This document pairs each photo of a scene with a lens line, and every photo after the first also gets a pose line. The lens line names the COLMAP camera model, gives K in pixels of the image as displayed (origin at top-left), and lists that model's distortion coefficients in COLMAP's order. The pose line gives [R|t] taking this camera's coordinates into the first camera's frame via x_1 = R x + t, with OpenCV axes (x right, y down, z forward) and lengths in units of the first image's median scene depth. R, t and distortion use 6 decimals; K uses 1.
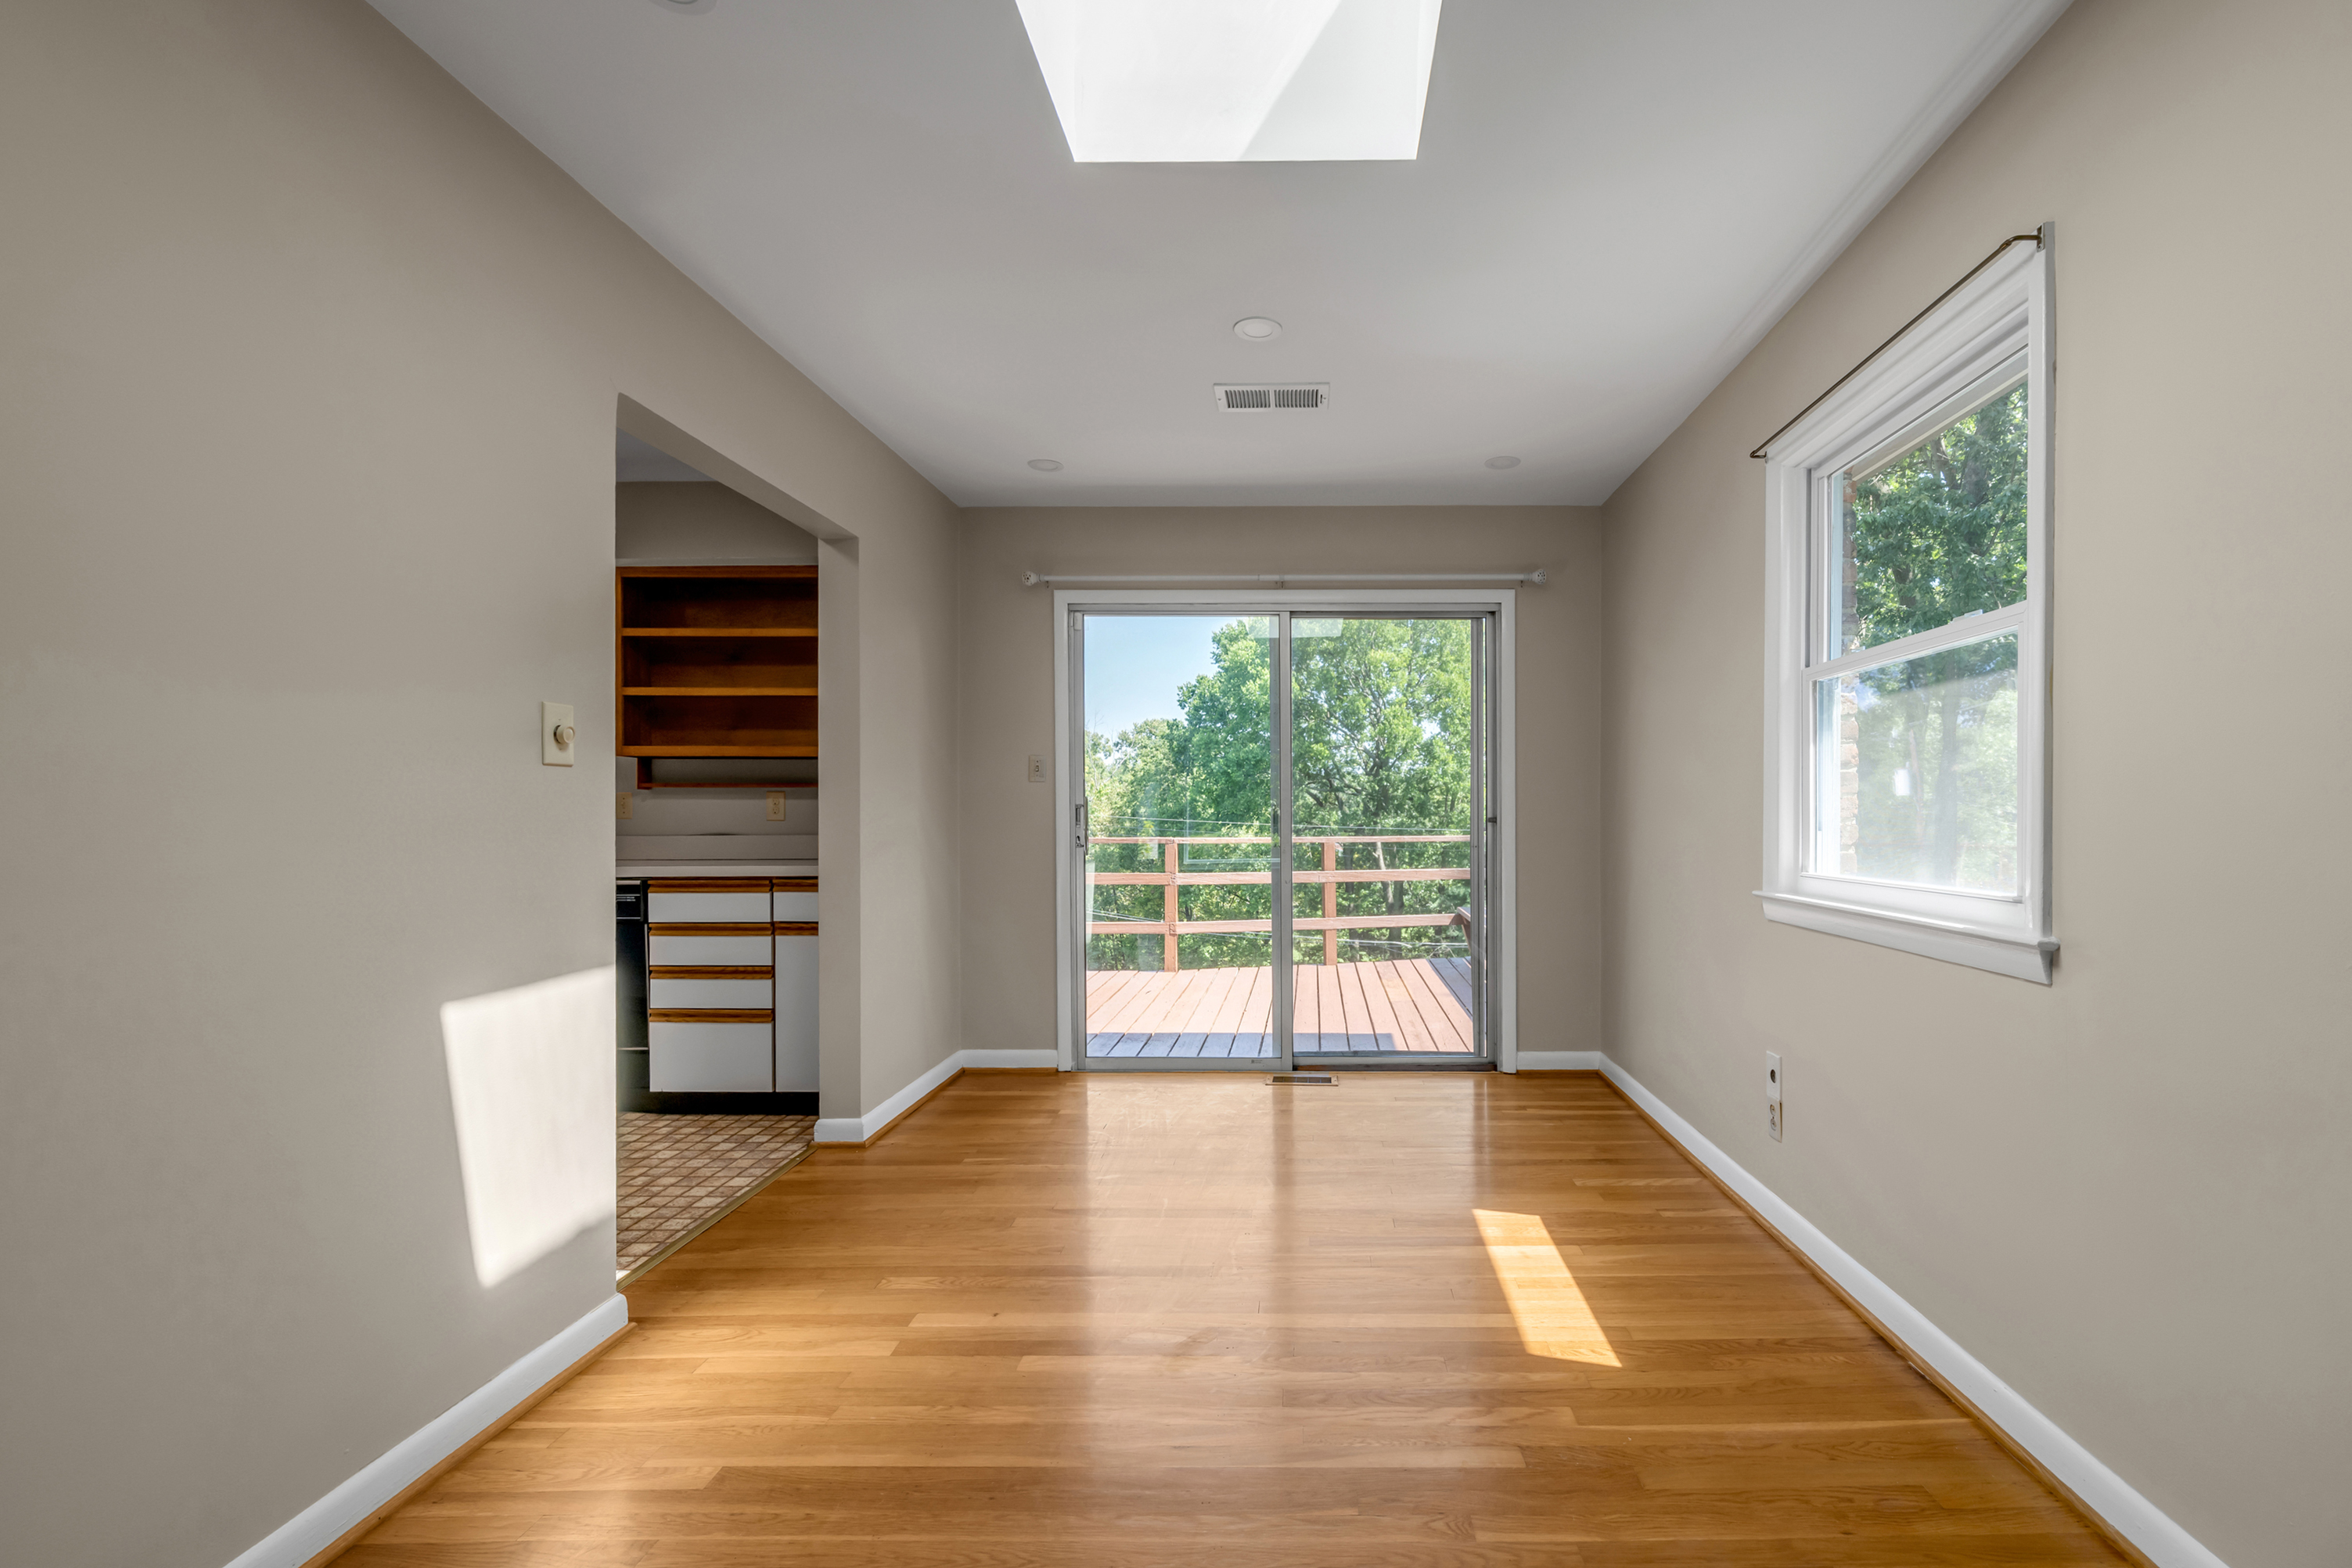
lens RADIAL K [[983.0, 0, 1309.4], [0, 983.0, 824.4], [0, 0, 1]] dist [-0.003011, -0.000748]
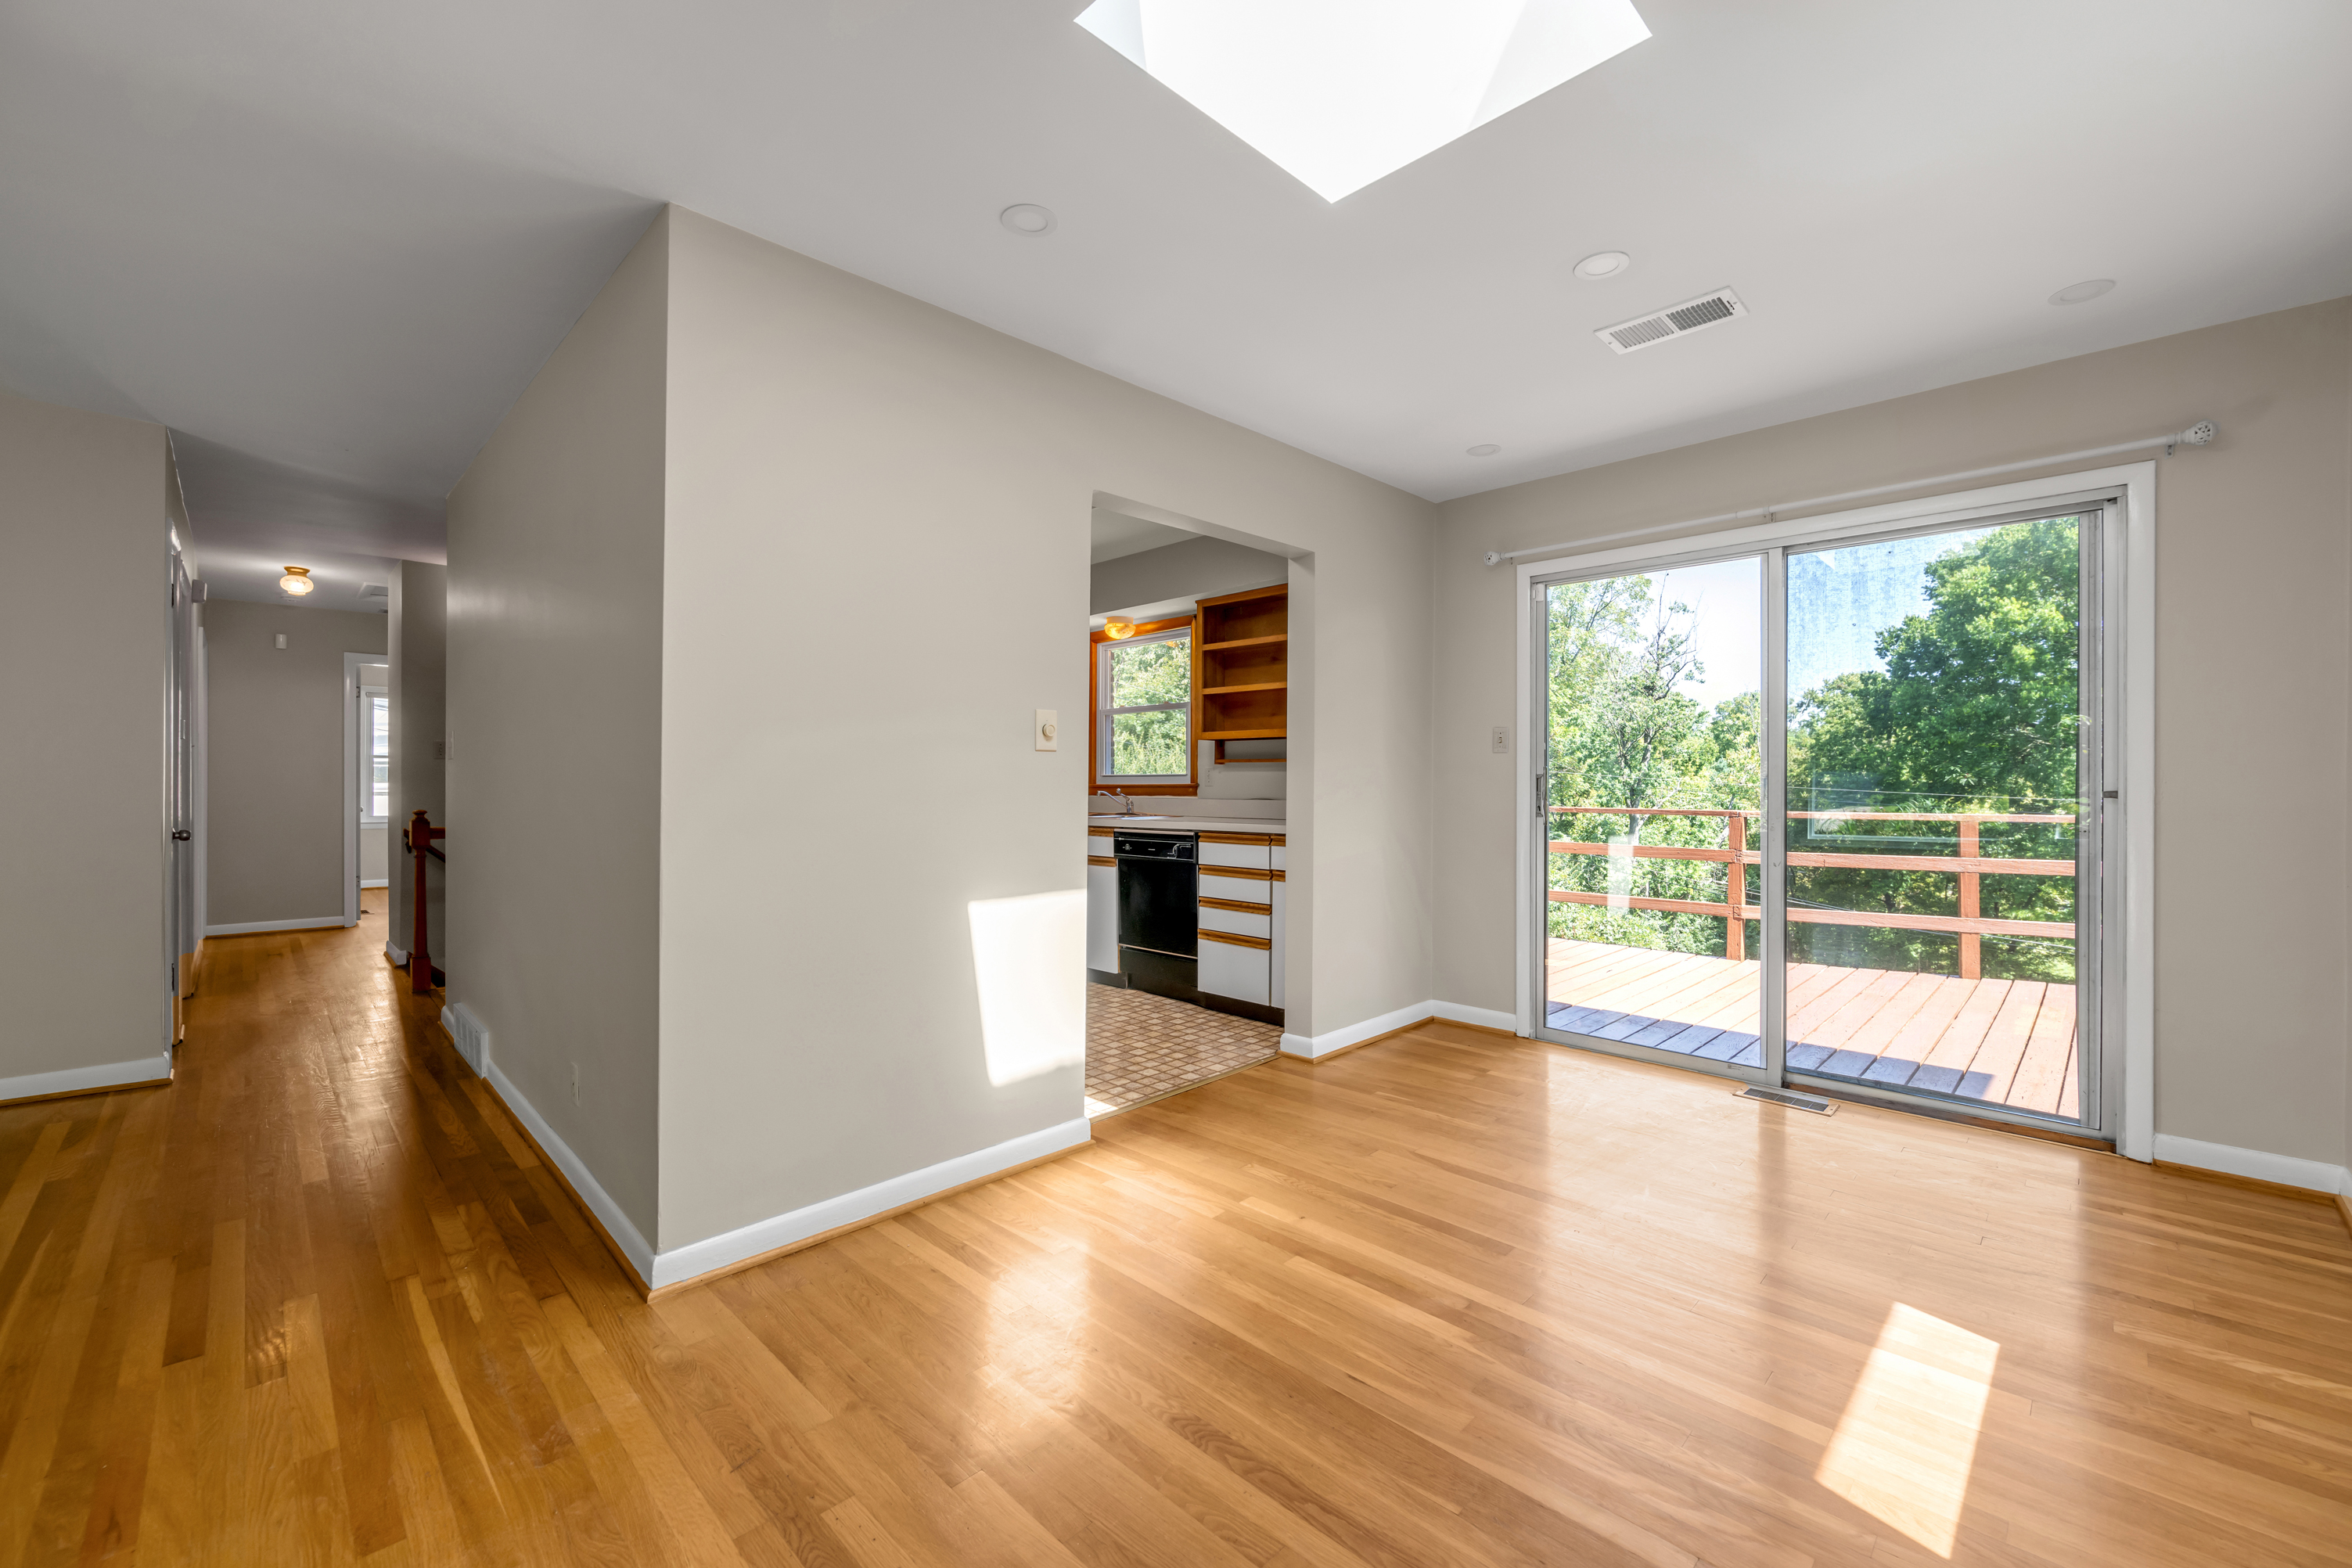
lens RADIAL K [[949.2, 0, 1186.6], [0, 949.2, 788.8], [0, 0, 1]] dist [-0.002955, -0.001111]
pose [[0.712654, 0.006817, -0.701483, 0.195454], [-0.009540, 0.999954, 0.000026, -0.002484], [0.701451, 0.006673, 0.712686, 0.056149]]
